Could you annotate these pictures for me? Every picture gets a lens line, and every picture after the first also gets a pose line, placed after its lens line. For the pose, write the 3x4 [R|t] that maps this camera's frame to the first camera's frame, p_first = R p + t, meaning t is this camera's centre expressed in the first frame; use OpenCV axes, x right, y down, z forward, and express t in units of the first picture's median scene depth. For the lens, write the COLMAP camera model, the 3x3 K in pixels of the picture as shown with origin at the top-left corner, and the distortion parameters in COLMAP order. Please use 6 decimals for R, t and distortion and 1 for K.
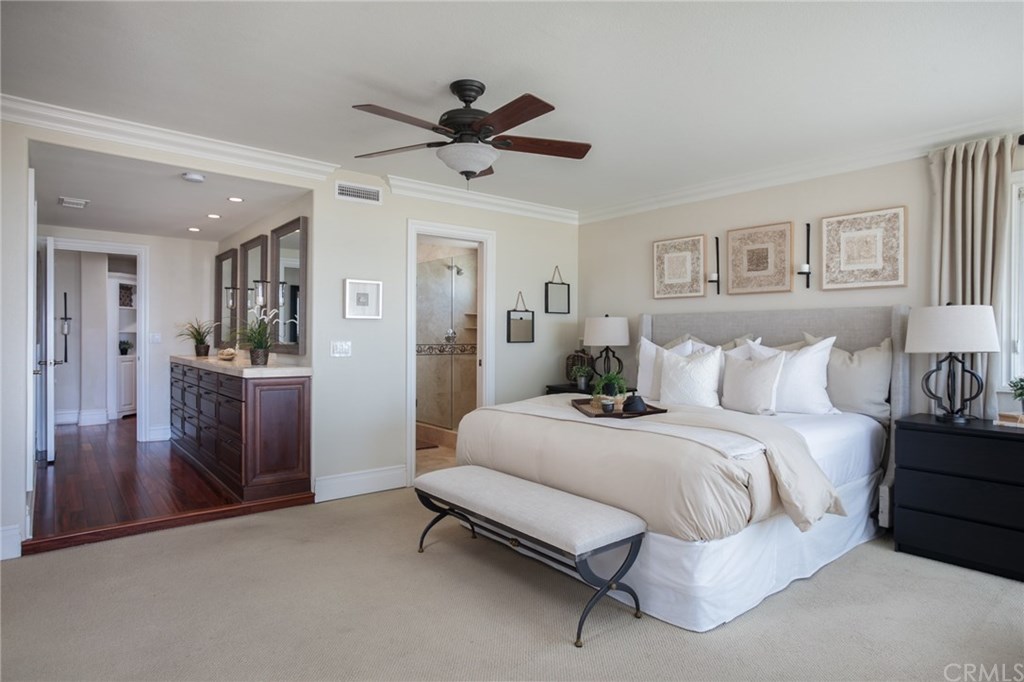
lens RADIAL K [[577.1, 0, 512.0], [0, 577.1, 339.9], [0, 0, 1]] dist [0.003044, 0.000622]
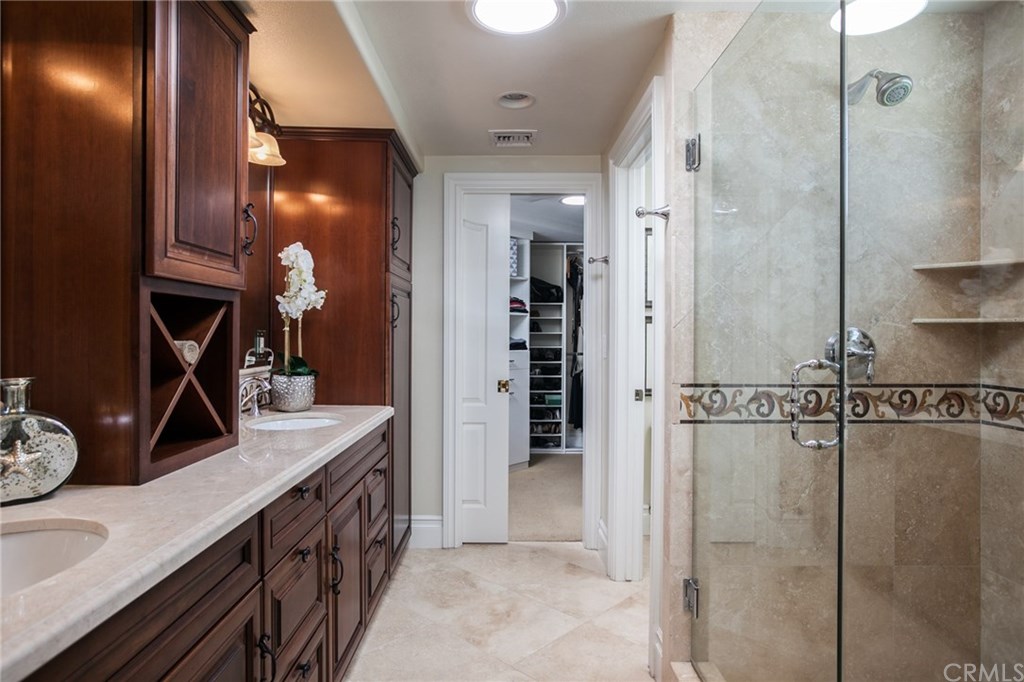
lens RADIAL K [[577.1, 0, 511.2], [0, 577.1, 337.9], [0, 0, 1]] dist [0.003044, 0.000622]
pose [[0.779468, 0.003680, -0.626432, -0.035831], [-0.004812, 0.999988, -0.000112, -0.007609], [0.626424, 0.003101, 0.779476, 0.404710]]
